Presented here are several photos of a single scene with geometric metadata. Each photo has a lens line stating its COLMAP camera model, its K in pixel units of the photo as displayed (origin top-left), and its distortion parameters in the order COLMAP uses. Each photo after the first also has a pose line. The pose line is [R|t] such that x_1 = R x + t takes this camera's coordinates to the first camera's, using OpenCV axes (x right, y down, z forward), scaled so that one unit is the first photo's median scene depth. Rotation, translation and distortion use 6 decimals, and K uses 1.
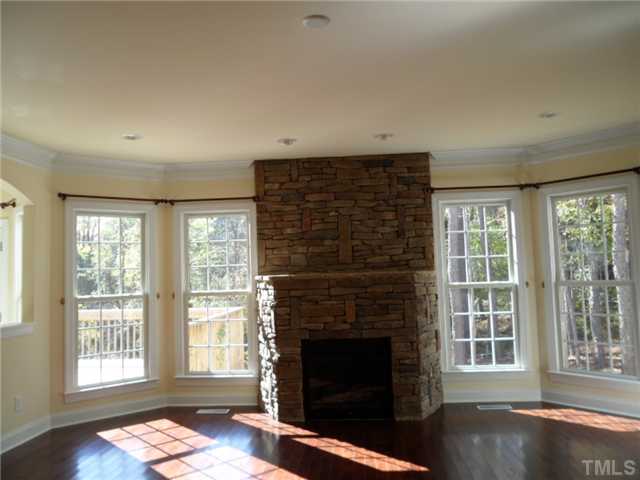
lens RADIAL K [[552.8, 0, 323.3], [0, 552.8, 236.6], [0, 0, 1]] dist [-0.005031, 0.001747]
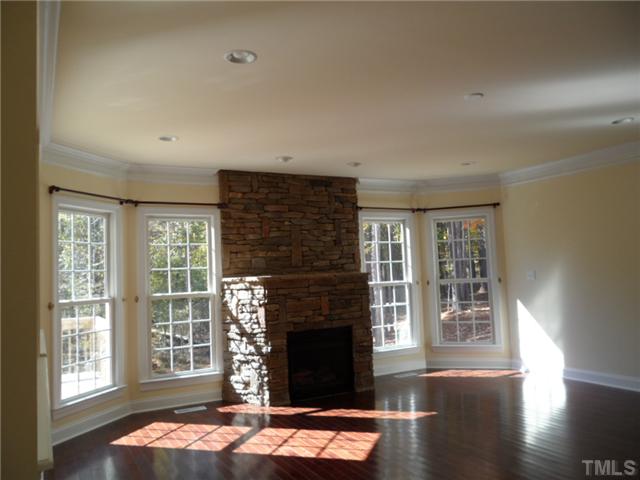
lens RADIAL K [[552.8, 0, 318.2], [0, 552.8, 239.6], [0, 0, 1]] dist [-0.005031, 0.001747]
pose [[0.827967, 0.032541, 0.559832, -0.585036], [-0.022708, 0.999442, -0.024510, 0.019692], [-0.560317, 0.007581, 0.828244, 0.013922]]
